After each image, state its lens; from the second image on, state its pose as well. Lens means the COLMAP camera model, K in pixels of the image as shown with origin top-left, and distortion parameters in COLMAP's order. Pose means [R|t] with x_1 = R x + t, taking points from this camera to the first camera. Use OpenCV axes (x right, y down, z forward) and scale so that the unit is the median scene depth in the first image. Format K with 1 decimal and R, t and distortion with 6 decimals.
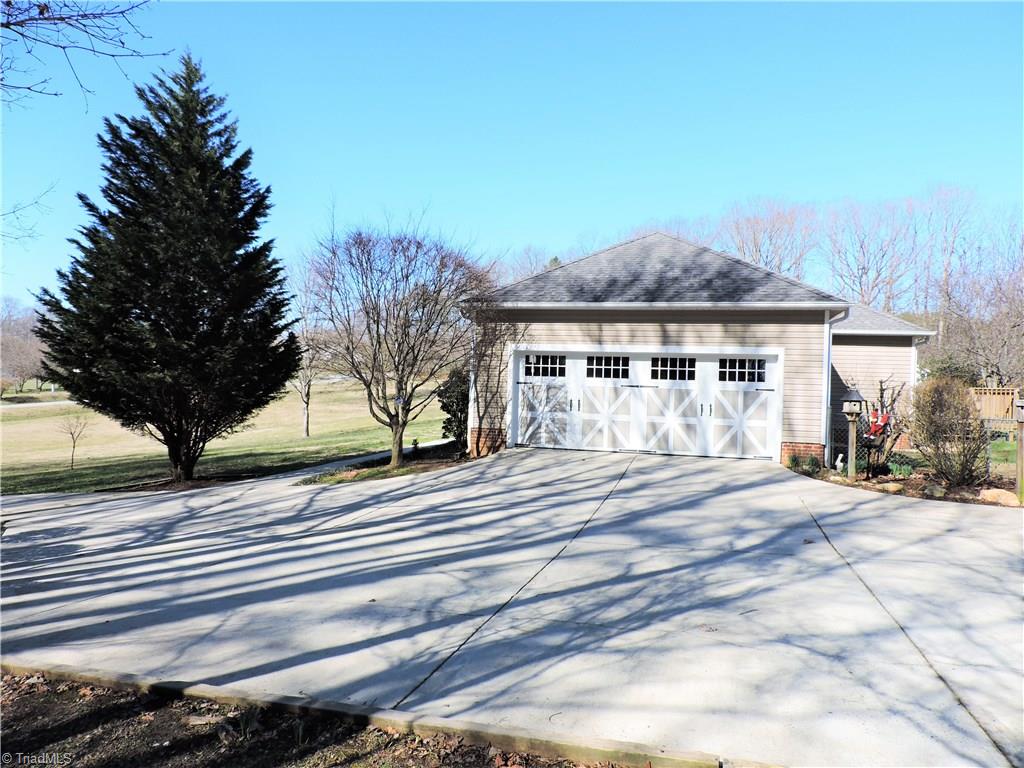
lens RADIAL K [[730.7, 0, 512.0], [0, 730.7, 384.7], [0, 0, 1]] dist [-0.026020, 0.007479]
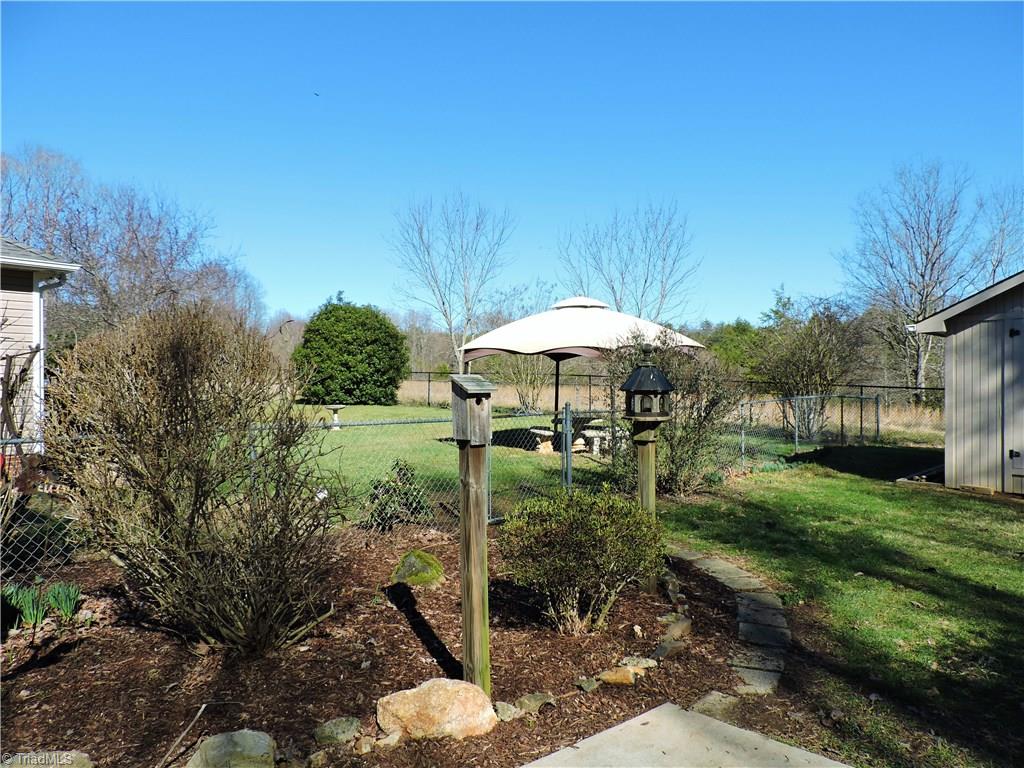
lens RADIAL K [[730.7, 0, 508.5], [0, 730.7, 383.2], [0, 0, 1]] dist [-0.026020, 0.007479]
pose [[0.442031, -0.016178, 0.896854, 0.226789], [0.008046, 0.999869, 0.014070, 0.010240], [-0.896964, 0.000996, 0.442103, 0.449324]]
